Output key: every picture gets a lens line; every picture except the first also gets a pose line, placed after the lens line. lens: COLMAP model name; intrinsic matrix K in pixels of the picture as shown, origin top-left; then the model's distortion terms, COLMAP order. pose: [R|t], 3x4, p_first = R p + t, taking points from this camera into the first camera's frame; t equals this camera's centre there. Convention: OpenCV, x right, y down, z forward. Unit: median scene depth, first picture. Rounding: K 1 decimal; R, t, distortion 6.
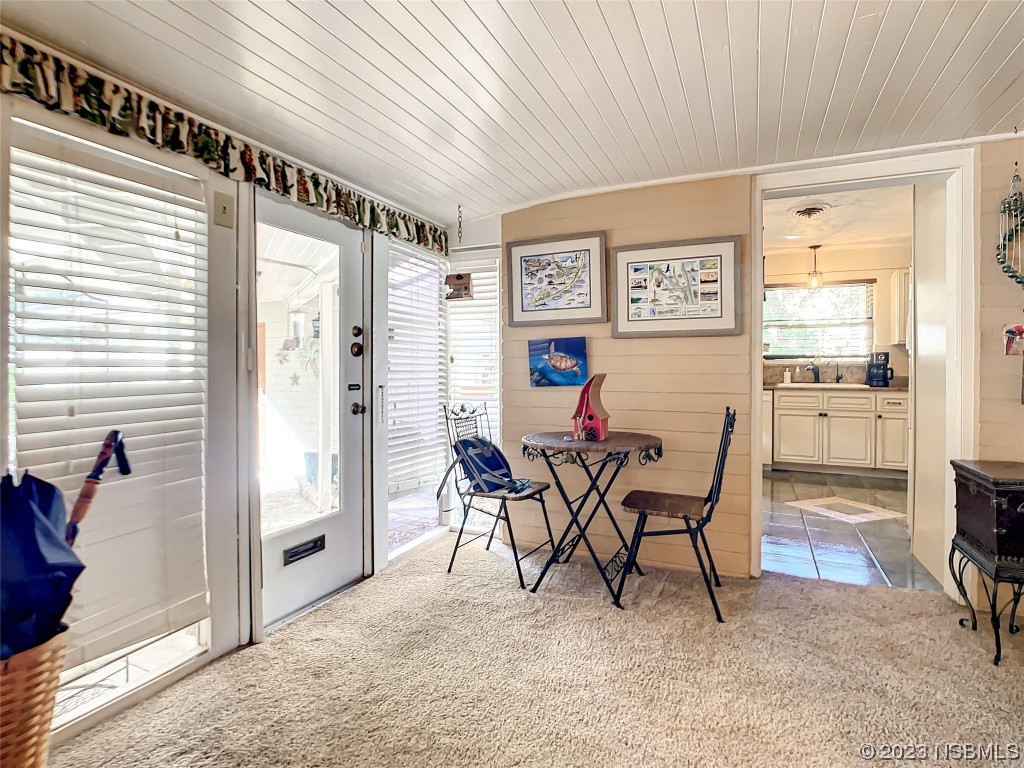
lens RADIAL K [[524.7, 0, 508.5], [0, 524.7, 368.0], [0, 0, 1]] dist [-0.028666, 0.008559]
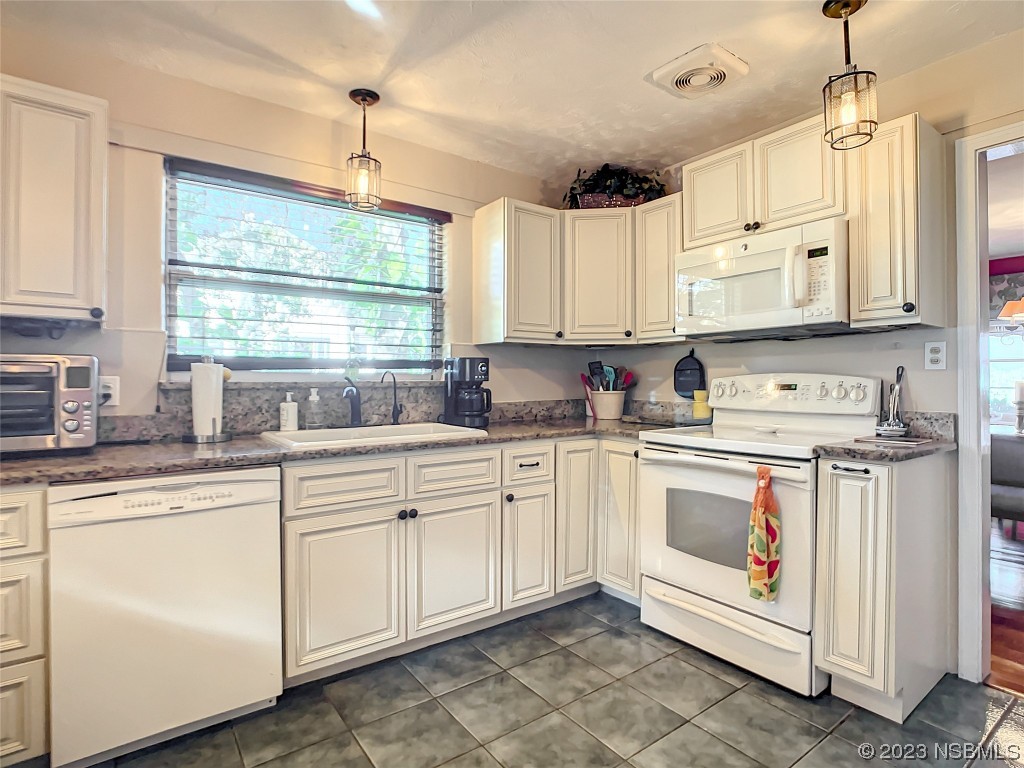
lens RADIAL K [[517.0, 0, 509.4], [0, 517.0, 378.7], [0, 0, 1]] dist [-0.023612, 0.001191]
pose [[0.479589, -0.001233, 0.877492, 0.298280], [0.008519, 0.999958, -0.003251, -0.008108], [-0.877452, 0.009034, 0.479580, 0.727987]]
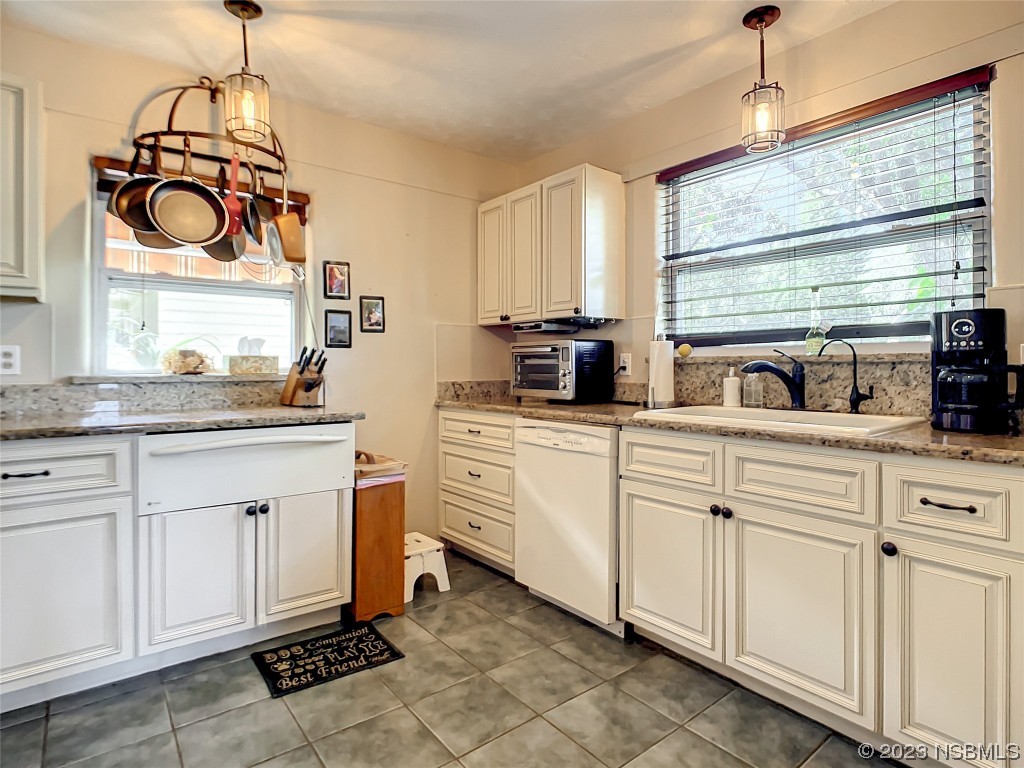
lens RADIAL K [[553.1, 0, 512.5], [0, 553.1, 364.8], [0, 0, 1]] dist [-0.014941, 0.000424]
pose [[0.902755, -0.005331, -0.430121, 0.616364], [0.002142, 0.999967, -0.007897, 0.001579], [0.430149, 0.006208, 0.902737, 0.617285]]
